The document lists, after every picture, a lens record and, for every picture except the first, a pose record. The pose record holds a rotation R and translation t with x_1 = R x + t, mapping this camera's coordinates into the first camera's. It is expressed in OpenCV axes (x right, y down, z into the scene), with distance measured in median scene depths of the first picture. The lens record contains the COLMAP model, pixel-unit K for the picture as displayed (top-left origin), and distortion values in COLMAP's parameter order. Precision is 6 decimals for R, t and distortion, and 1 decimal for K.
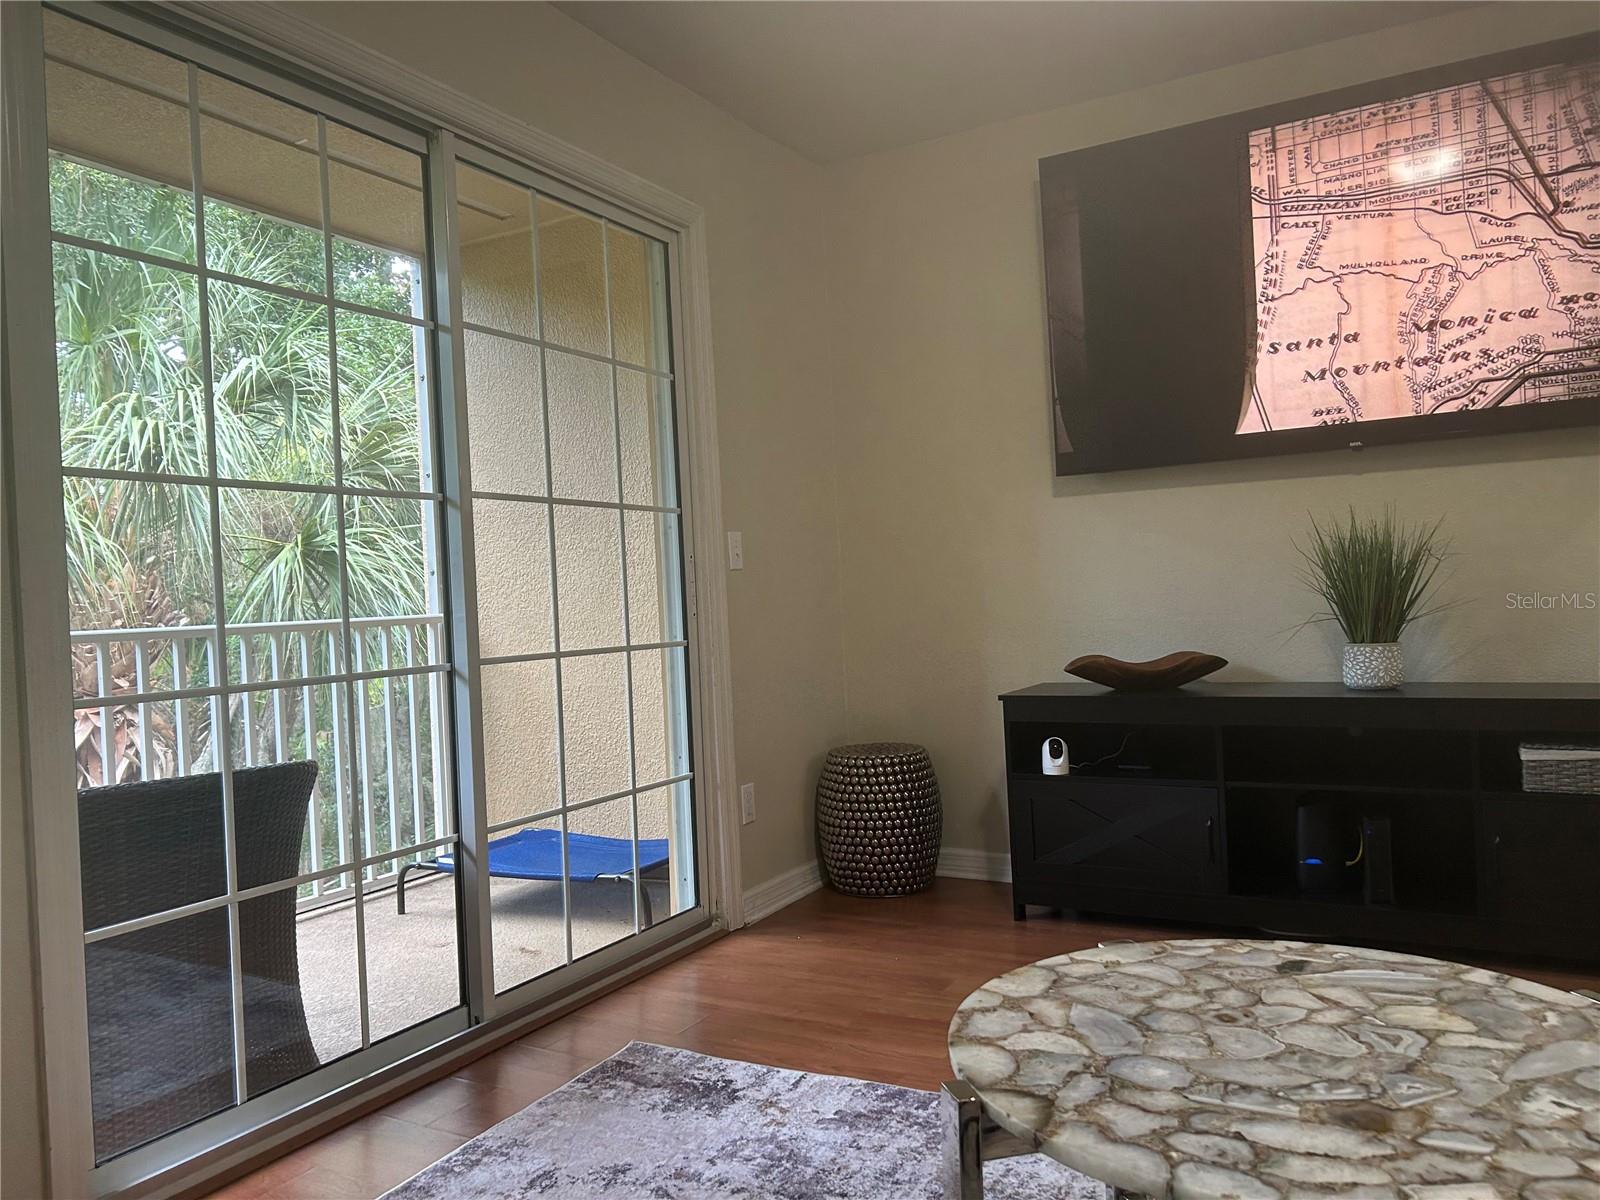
lens RADIAL K [[1200.8, 0, 802.4], [0, 1200.8, 593.7], [0, 0, 1]] dist [0.045420, -0.052683]
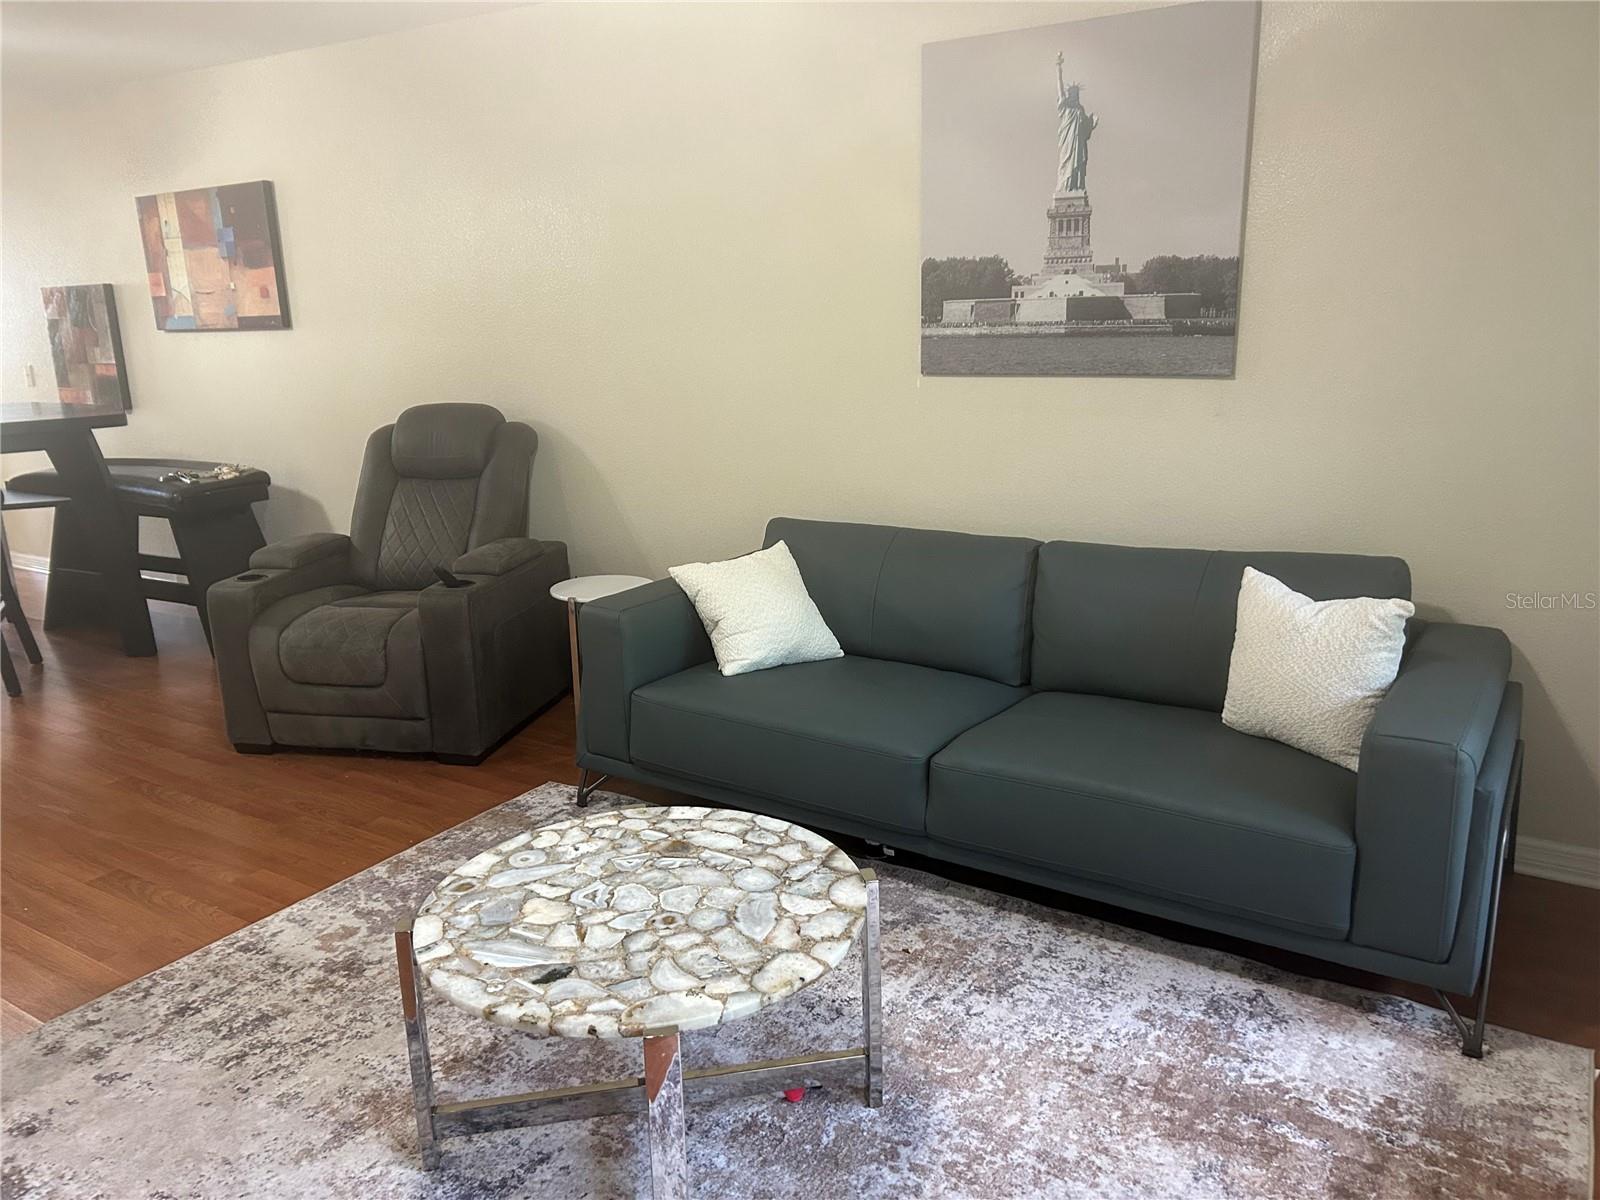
lens RADIAL K [[1200.8, 0, 804.2], [0, 1200.8, 598.6], [0, 0, 1]] dist [0.045420, -0.052683]
pose [[-0.995864, 0.043897, 0.079554, 0.052694], [0.061635, 0.969677, 0.236490, -0.308356], [-0.066760, 0.240415, -0.968372, 2.019354]]
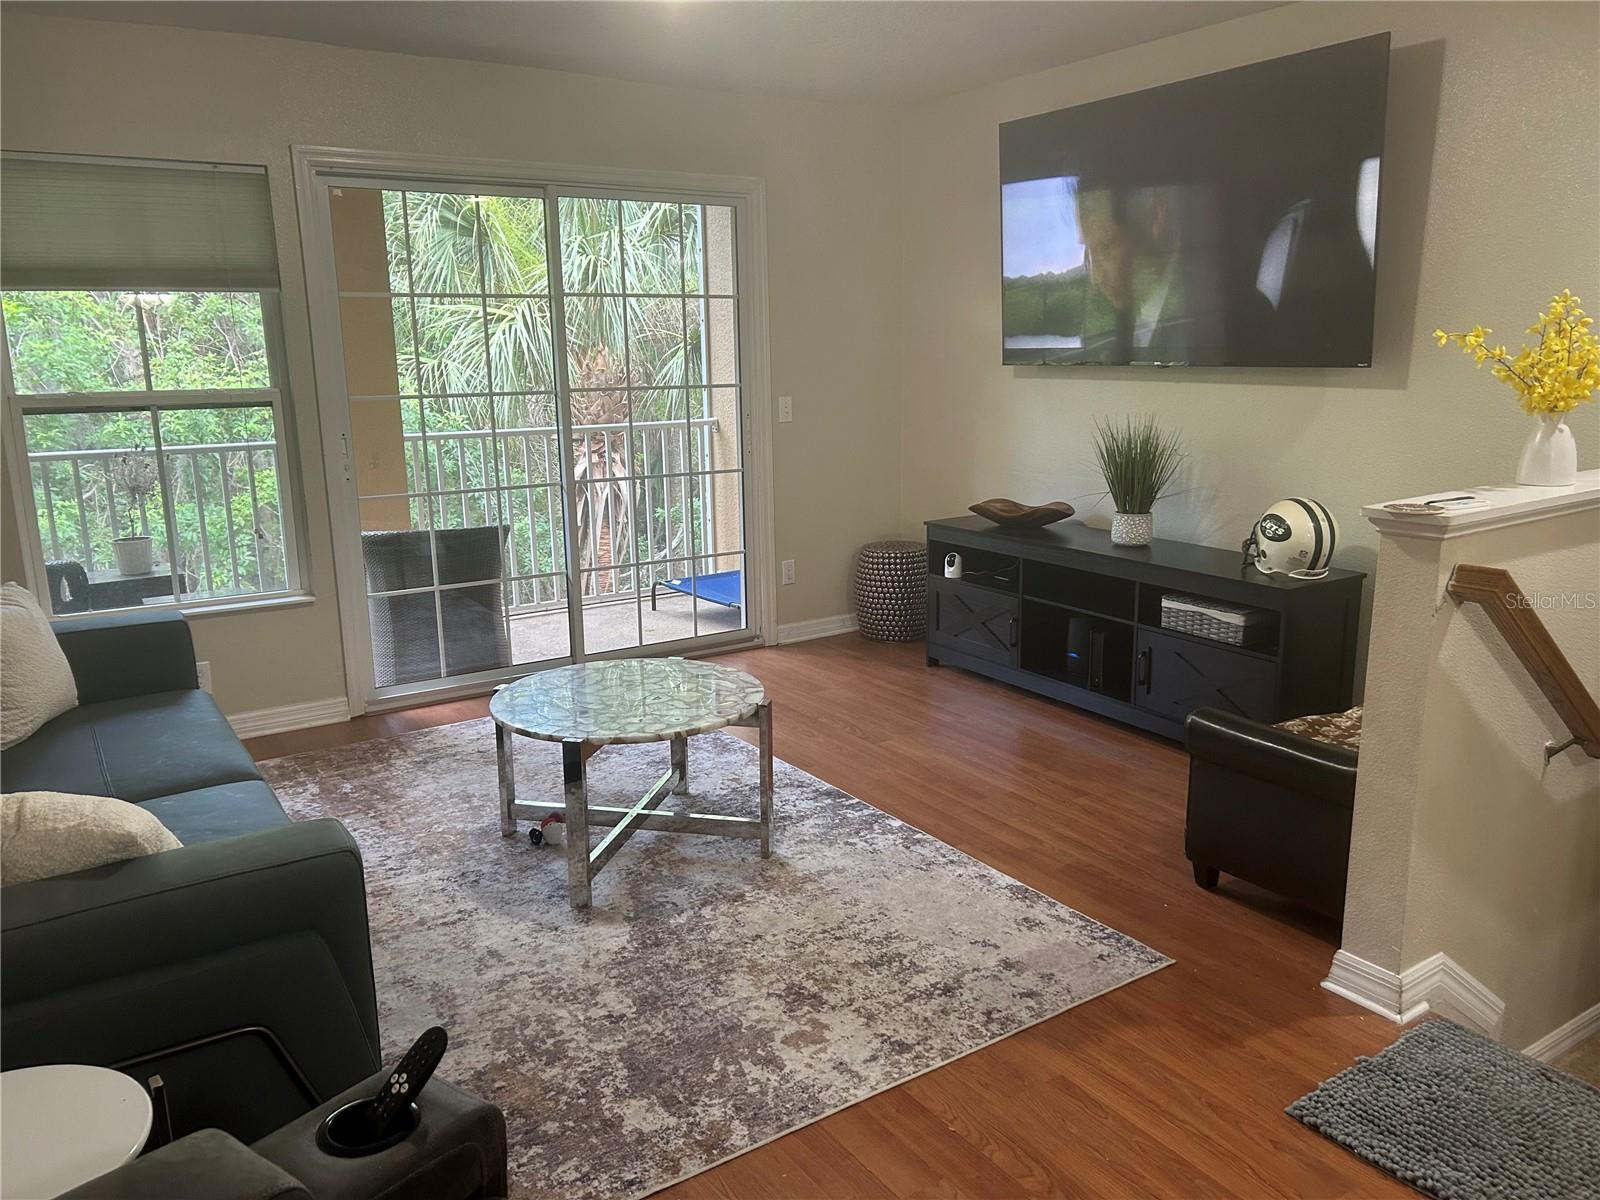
lens RADIAL K [[1200.8, 0, 793.4], [0, 1200.8, 609.6], [0, 0, 1]] dist [0.045420, -0.052683]
pose [[0.883361, 0.132752, -0.449500, 1.548741], [-0.023294, 0.970299, 0.240784, -0.361930], [0.468114, -0.202229, 0.860217, -0.844891]]
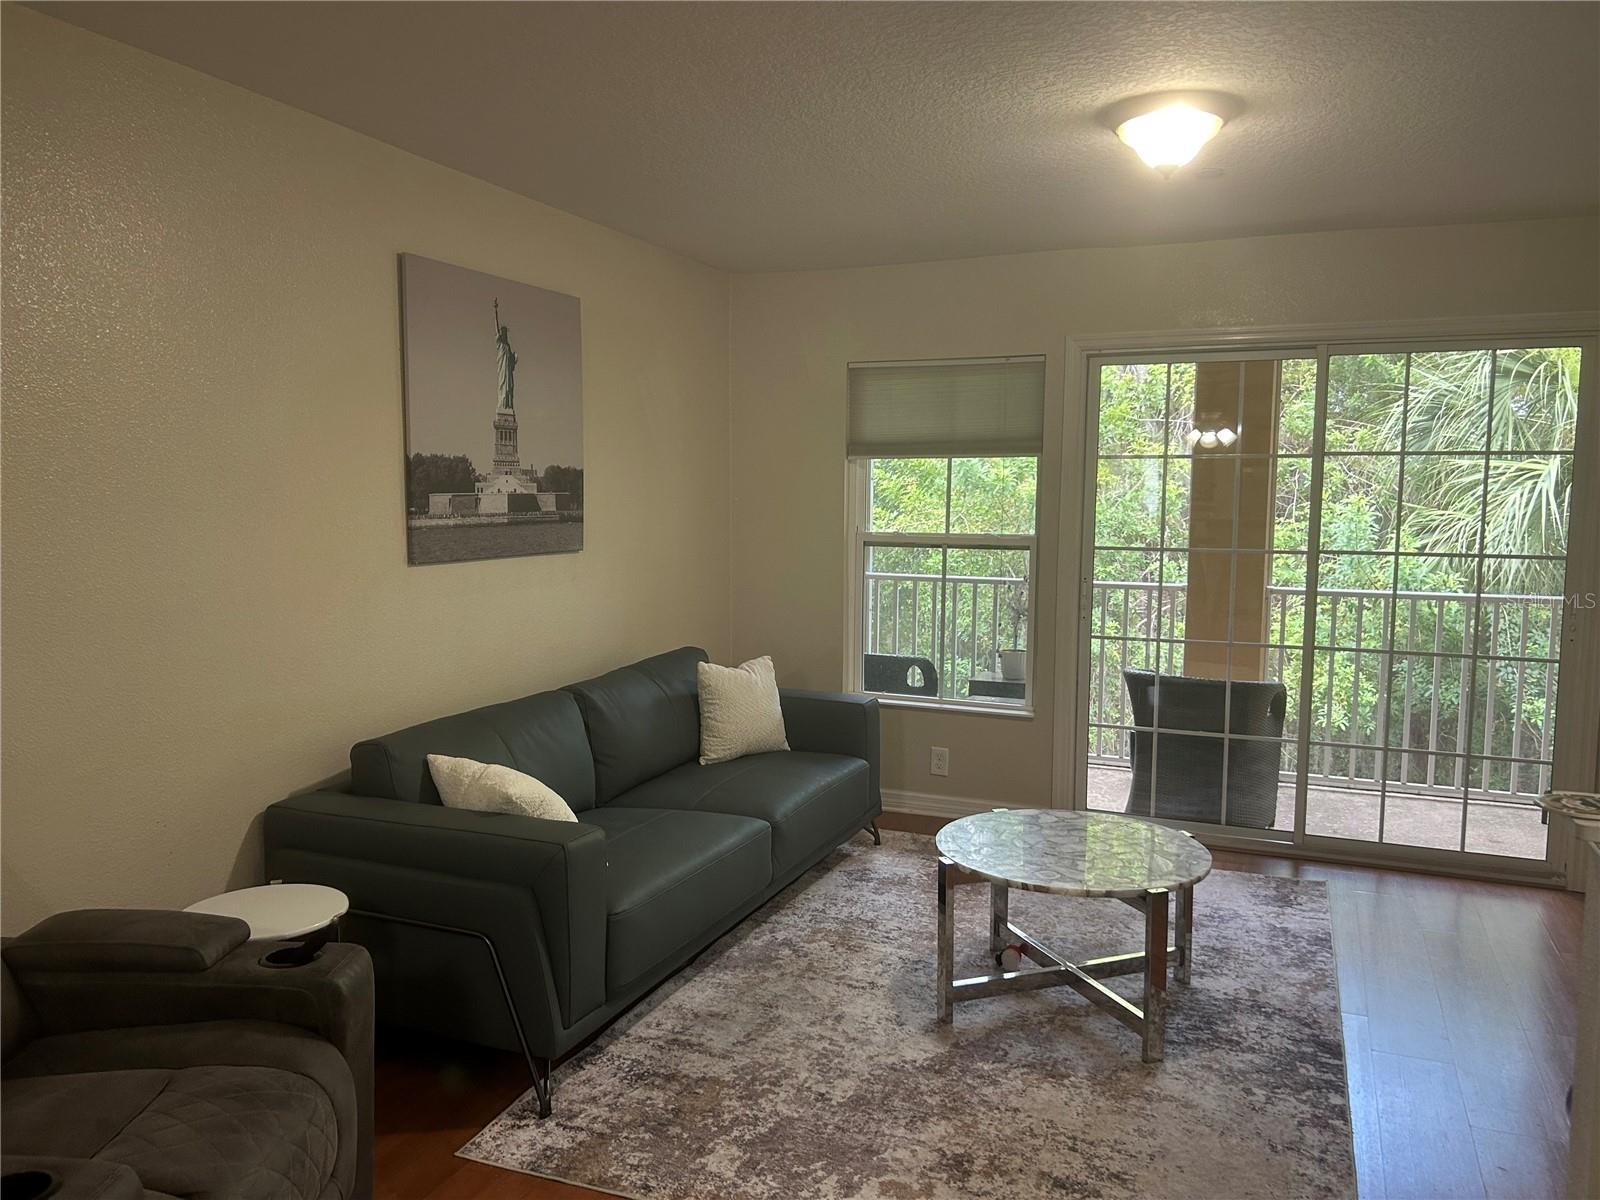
lens RADIAL K [[1200.8, 0, 802.2], [0, 1200.8, 600.9], [0, 0, 1]] dist [0.045420, -0.052683]
pose [[0.104976, 0.134472, -0.985341, 2.379392], [-0.009849, 0.990908, 0.134182, -0.415798], [0.994426, -0.004381, 0.105346, 0.128404]]
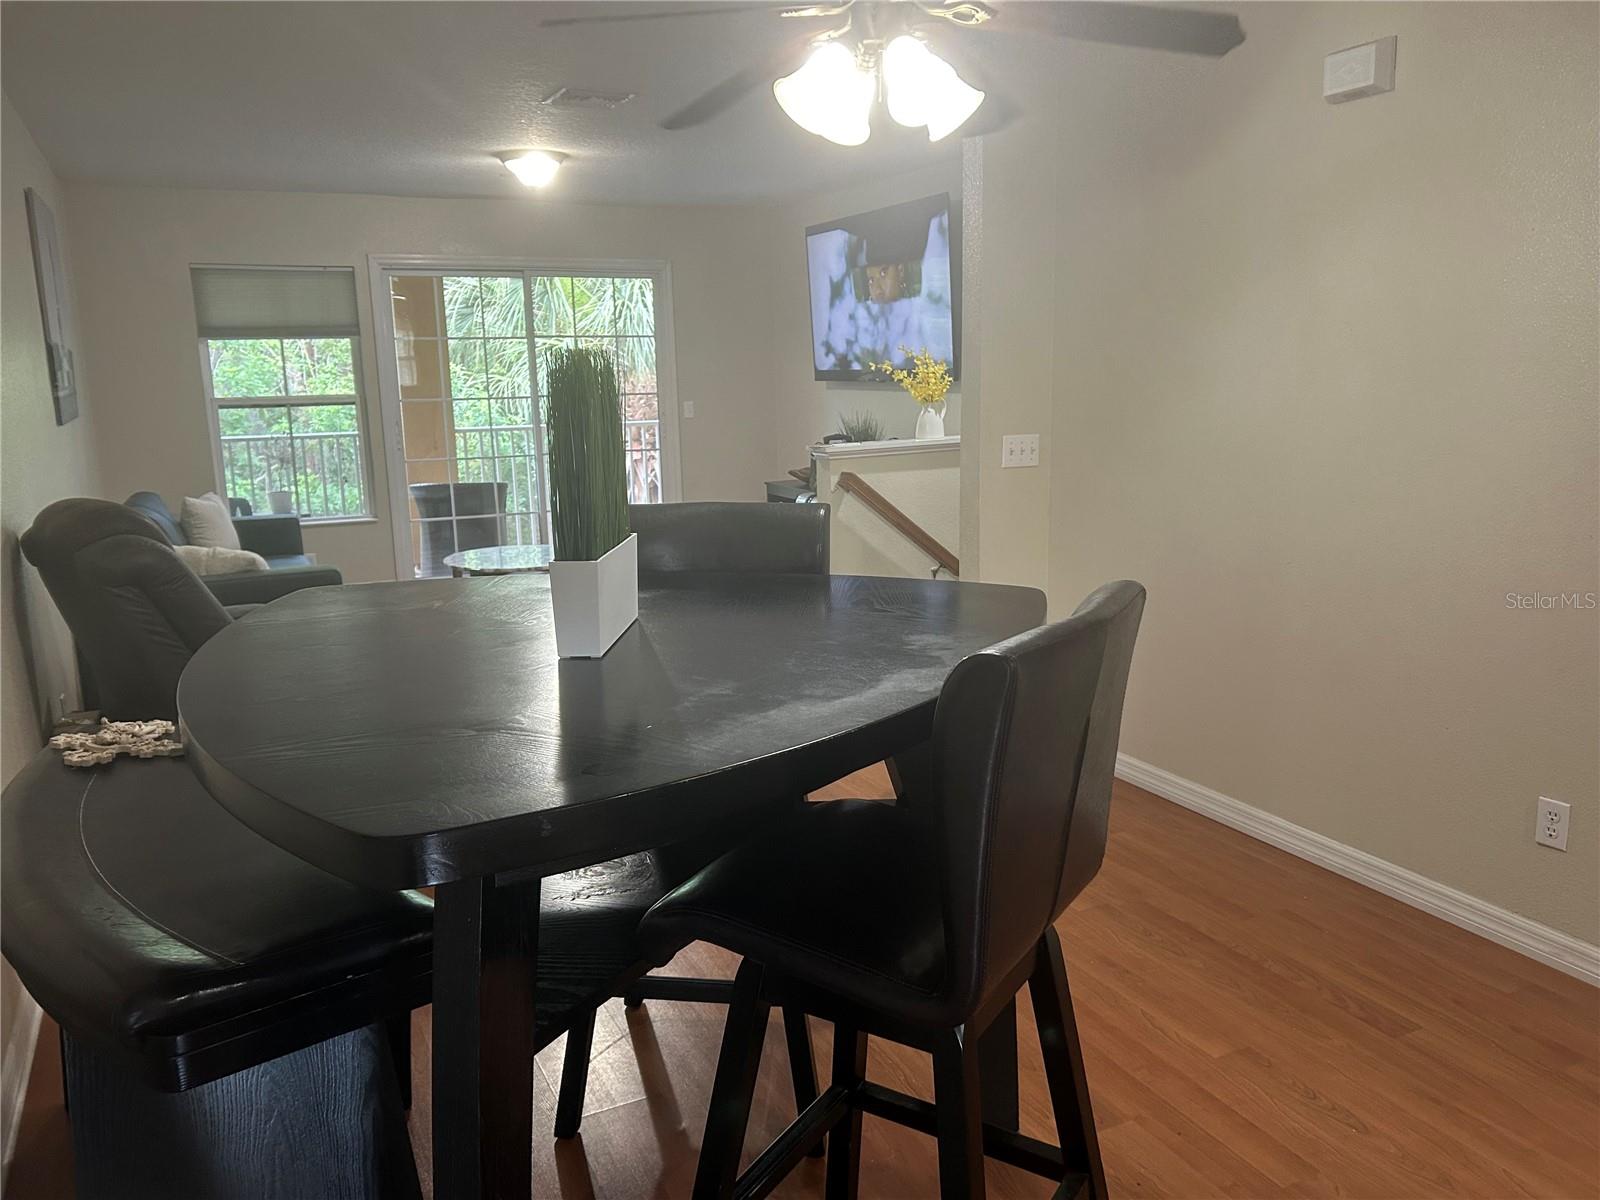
lens RADIAL K [[1200.8, 0, 810.3], [0, 1200.8, 606.3], [0, 0, 1]] dist [0.045420, -0.052683]
pose [[0.827514, 0.140269, -0.543640, 3.355898], [-0.016505, 0.973947, 0.226173, -0.451818], [0.561202, -0.178188, 0.808270, -1.897014]]
